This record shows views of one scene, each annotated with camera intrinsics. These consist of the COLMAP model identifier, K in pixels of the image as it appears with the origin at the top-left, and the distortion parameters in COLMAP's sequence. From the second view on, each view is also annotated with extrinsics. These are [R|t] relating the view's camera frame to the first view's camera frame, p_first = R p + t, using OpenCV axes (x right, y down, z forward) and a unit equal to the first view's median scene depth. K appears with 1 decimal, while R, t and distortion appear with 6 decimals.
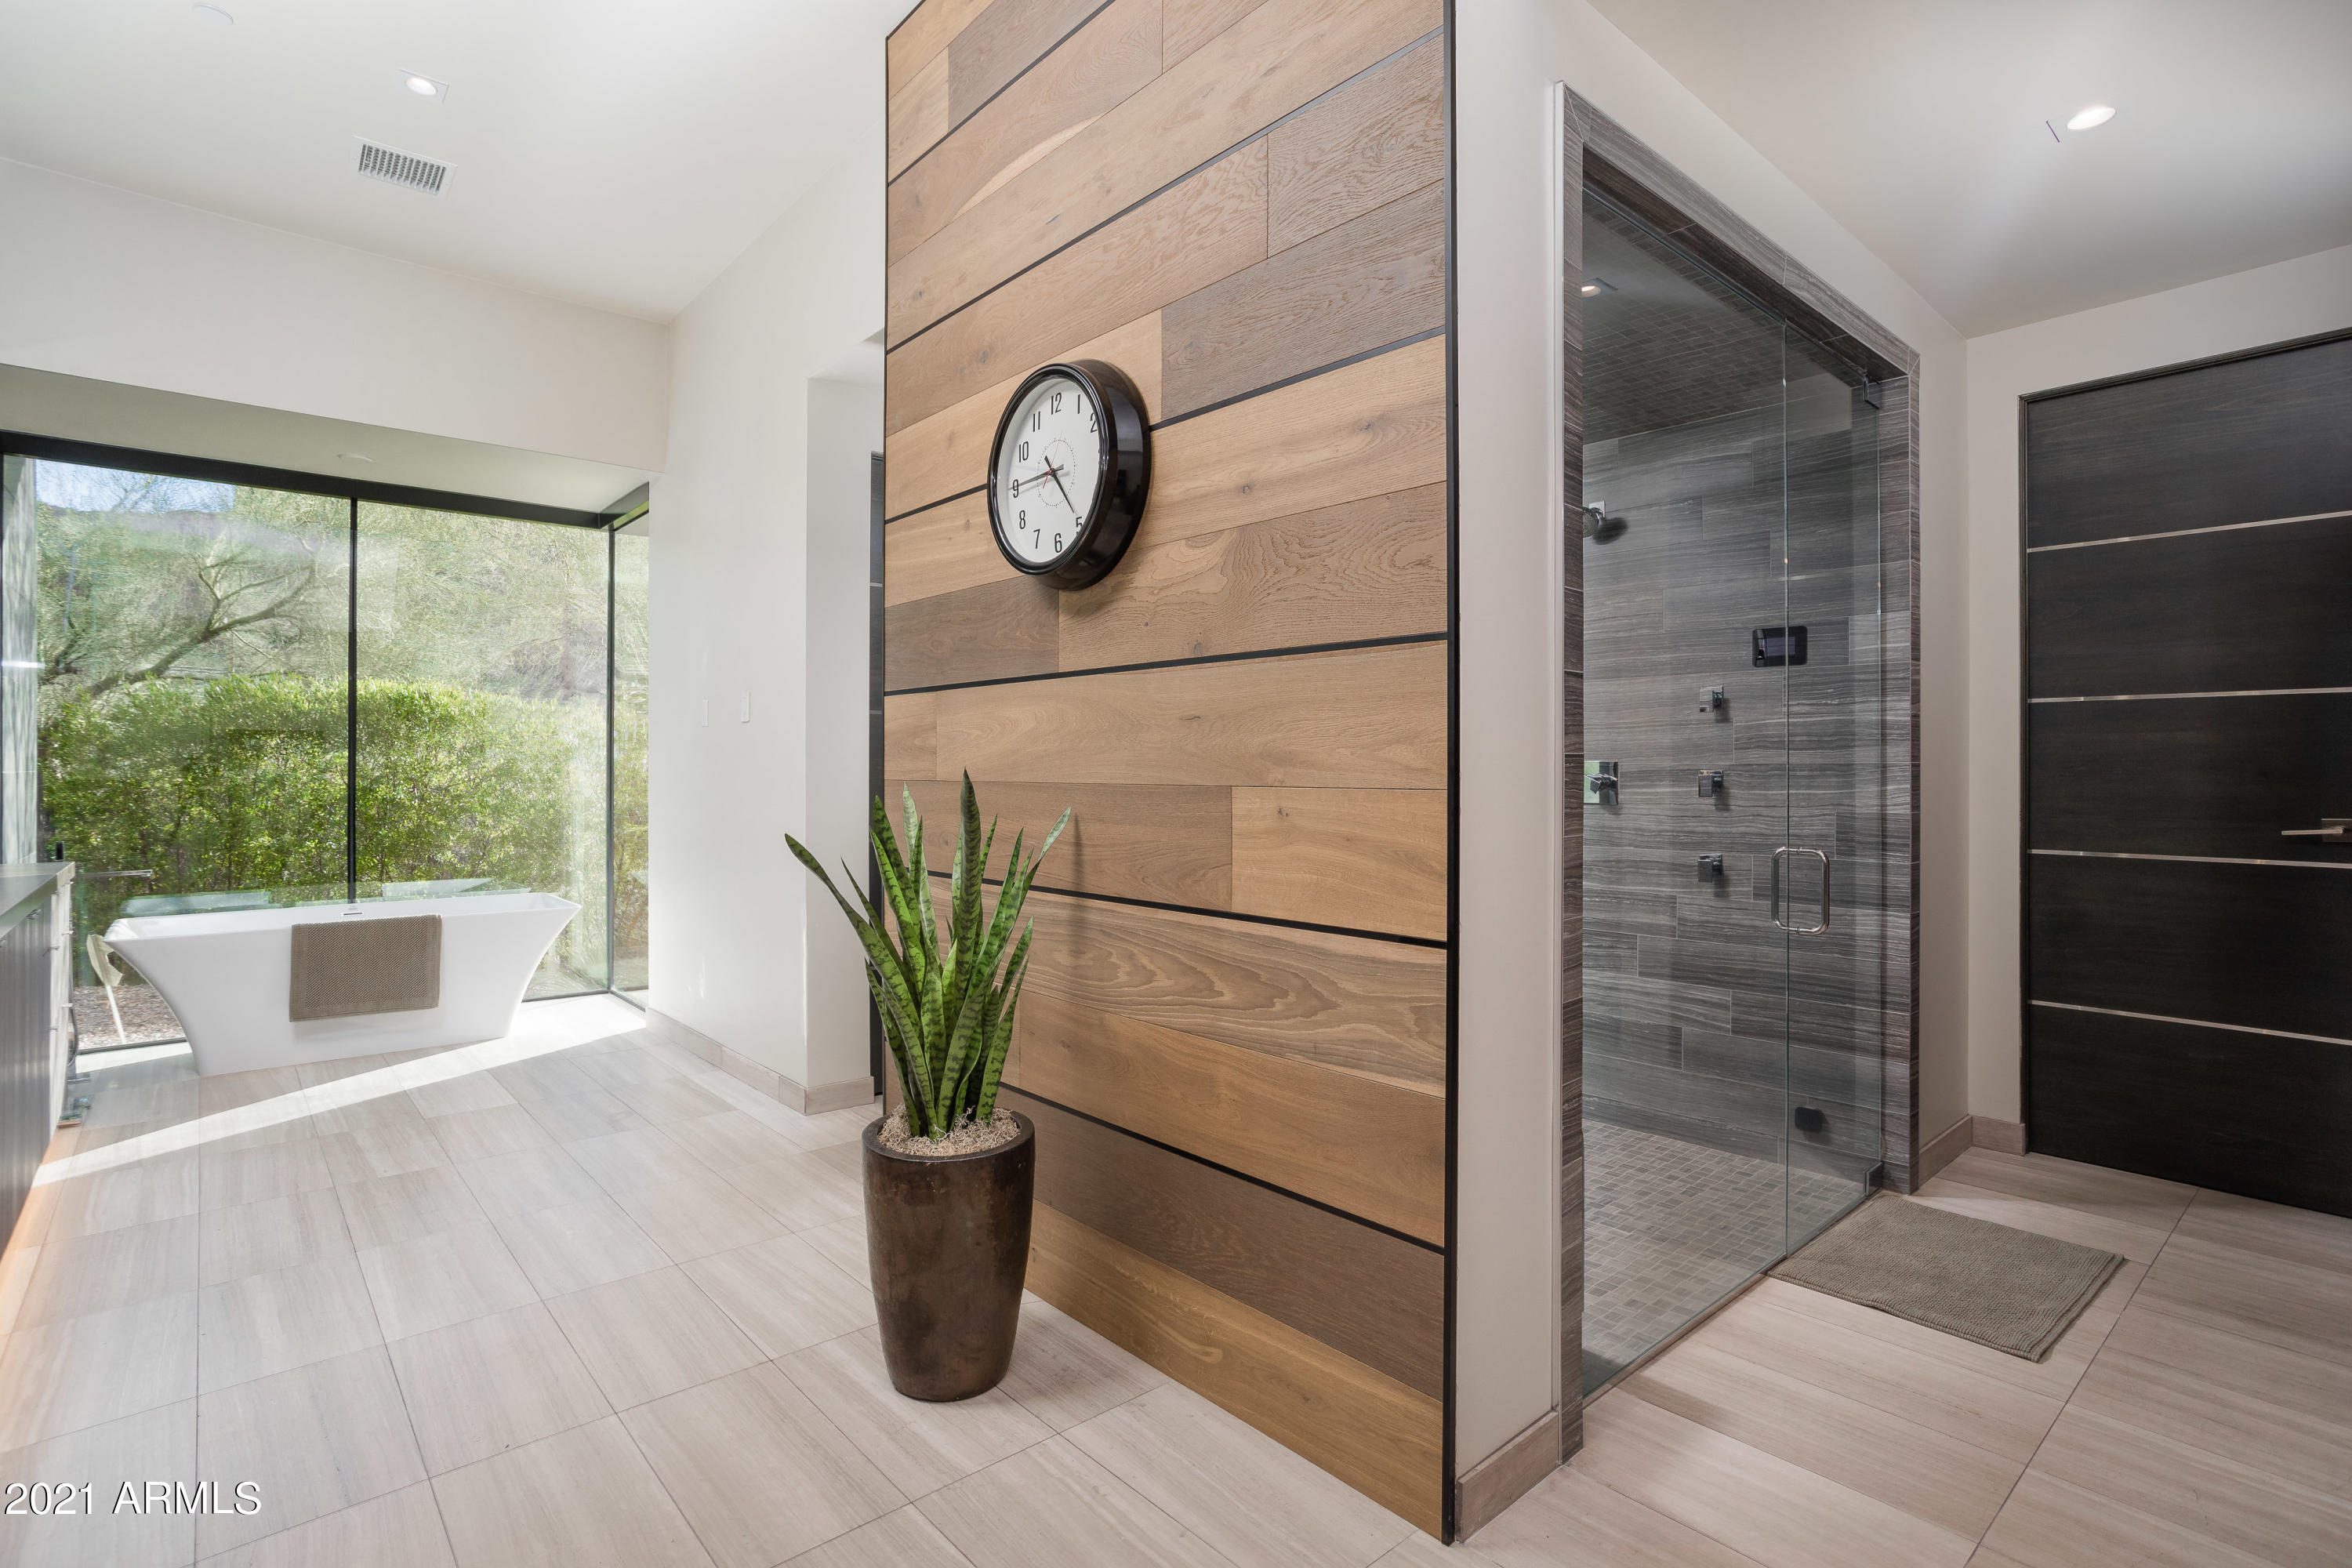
lens RADIAL K [[1123.8, 0, 1177.8], [0, 1123.8, 775.1], [0, 0, 1]] dist [-0.010437, 0.000211]
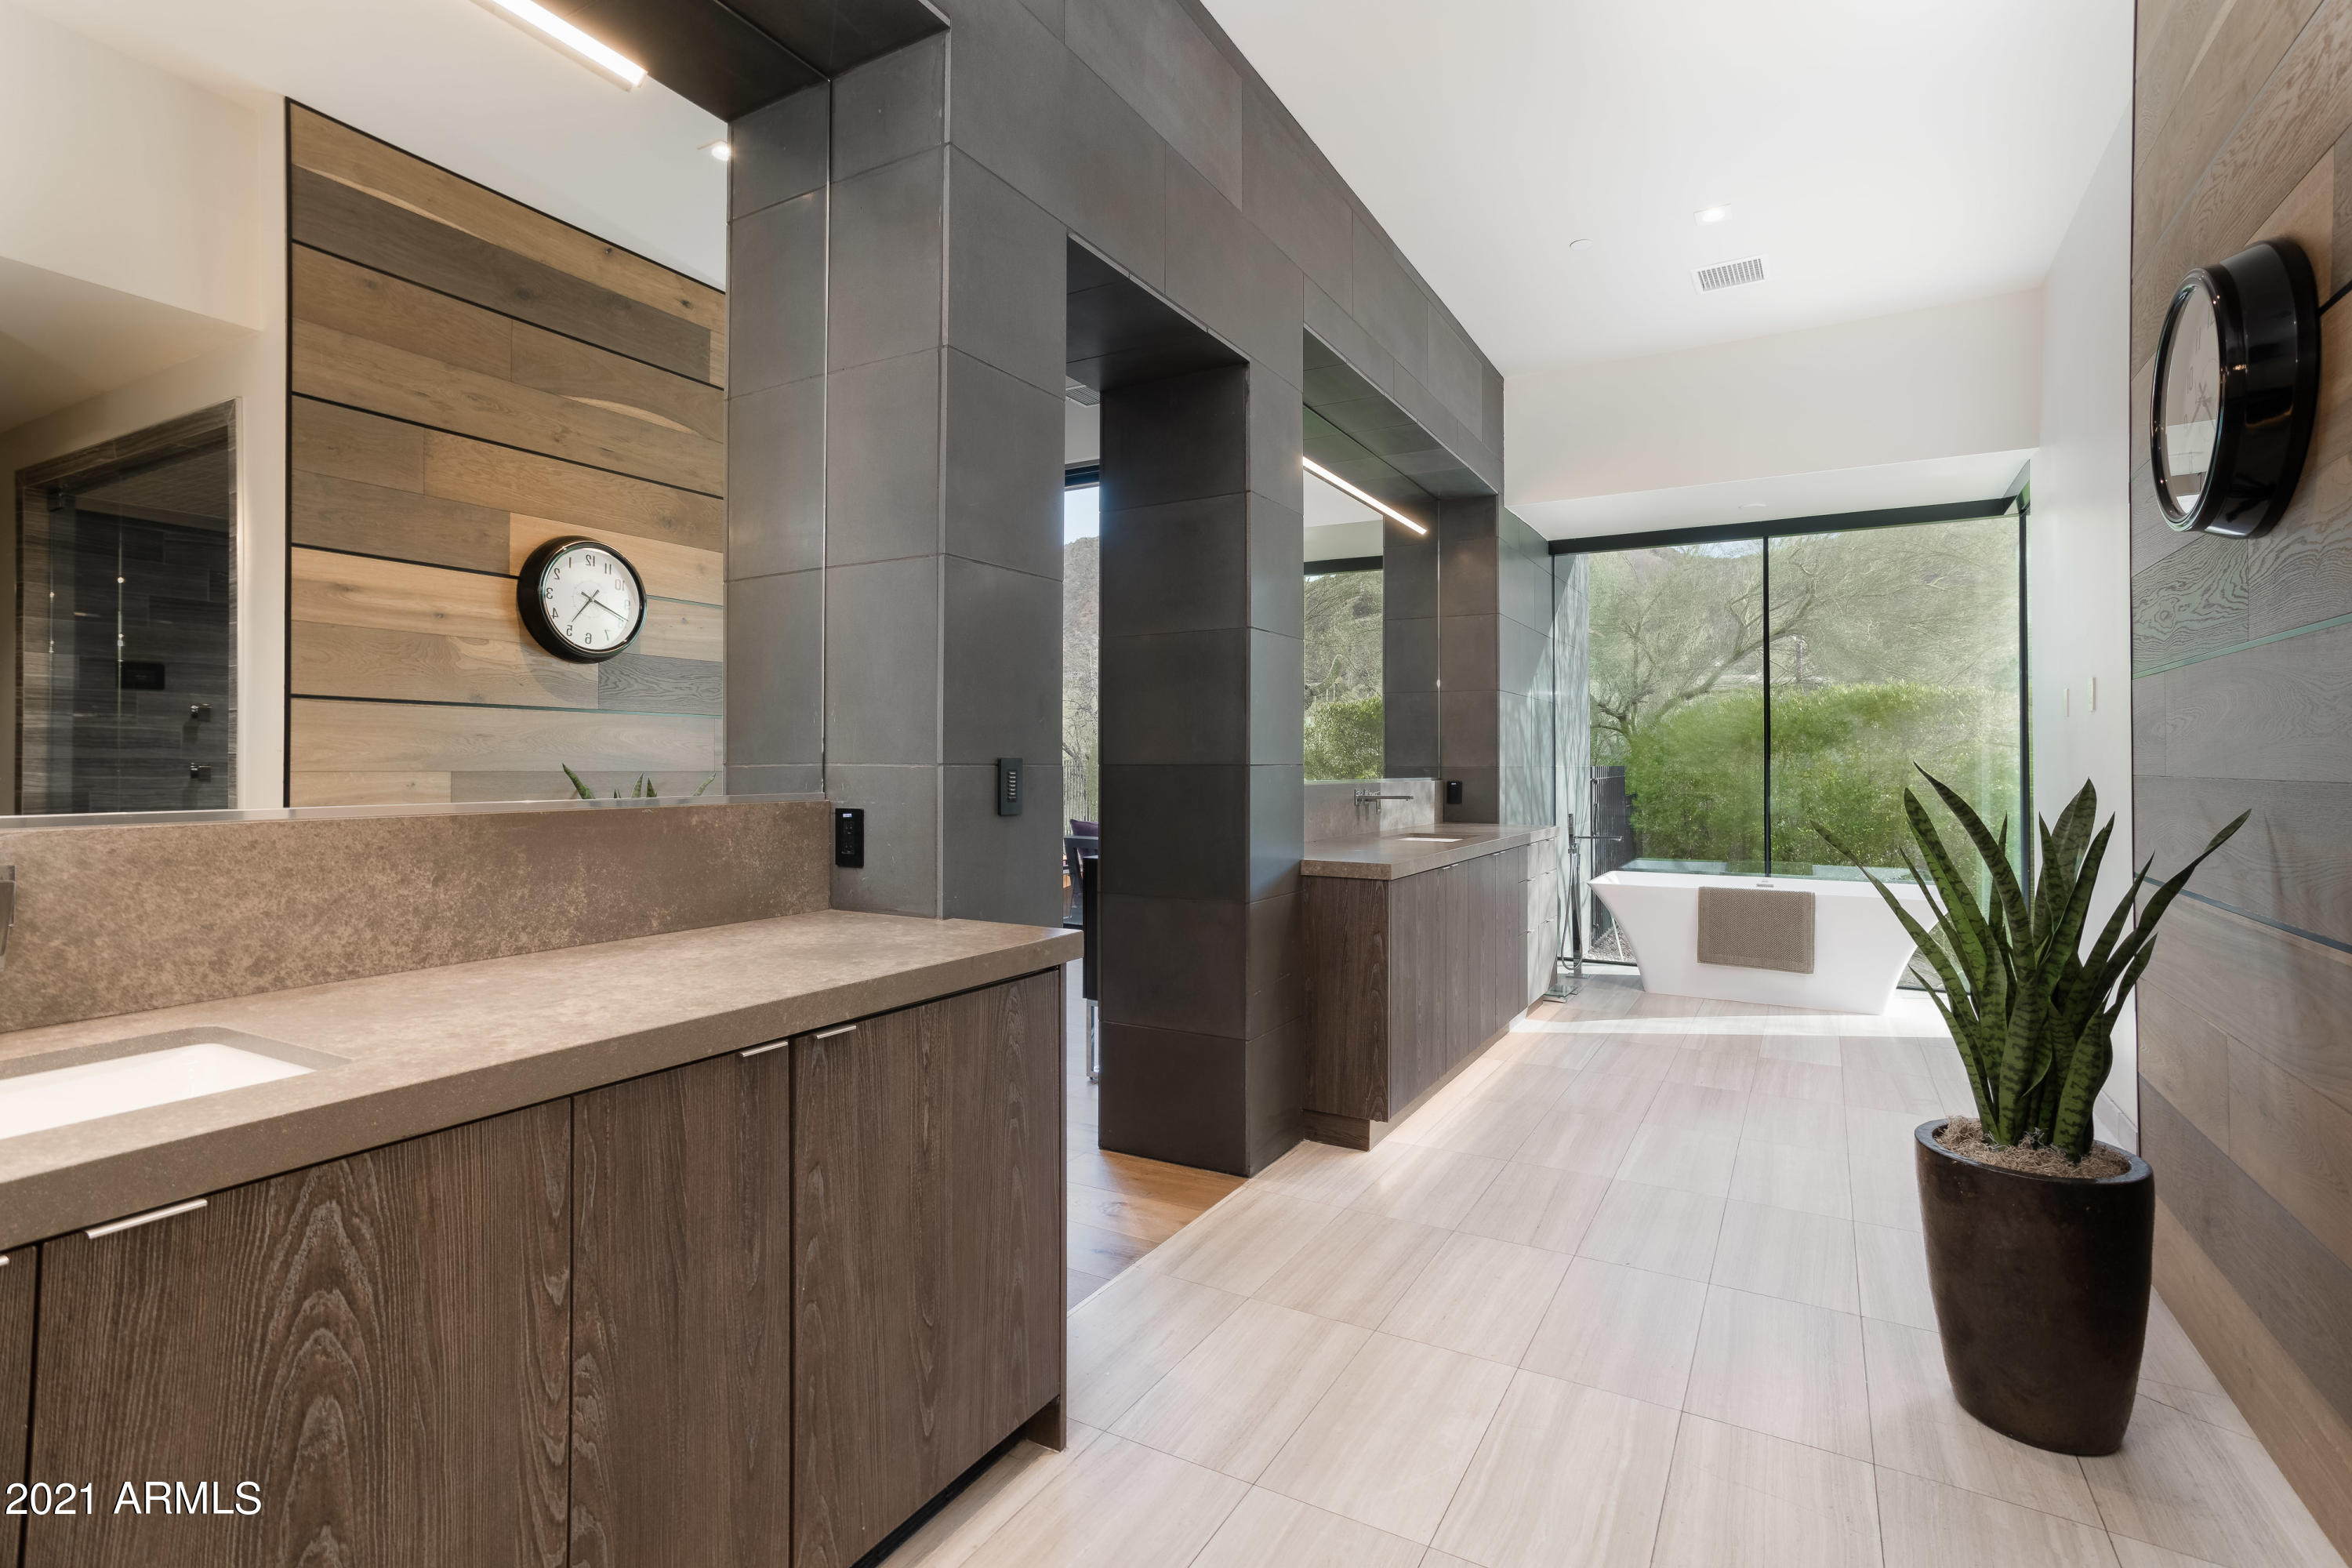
lens RADIAL K [[1140.7, 0, 1184.3], [0, 1140.7, 756.2], [0, 0, 1]] dist [-0.000371, -0.000068]
pose [[0.335459, -0.006688, -0.942031, 0.237412], [-0.007052, 0.999929, -0.009610, 0.002691], [0.942028, 0.009867, 0.335388, 0.012242]]
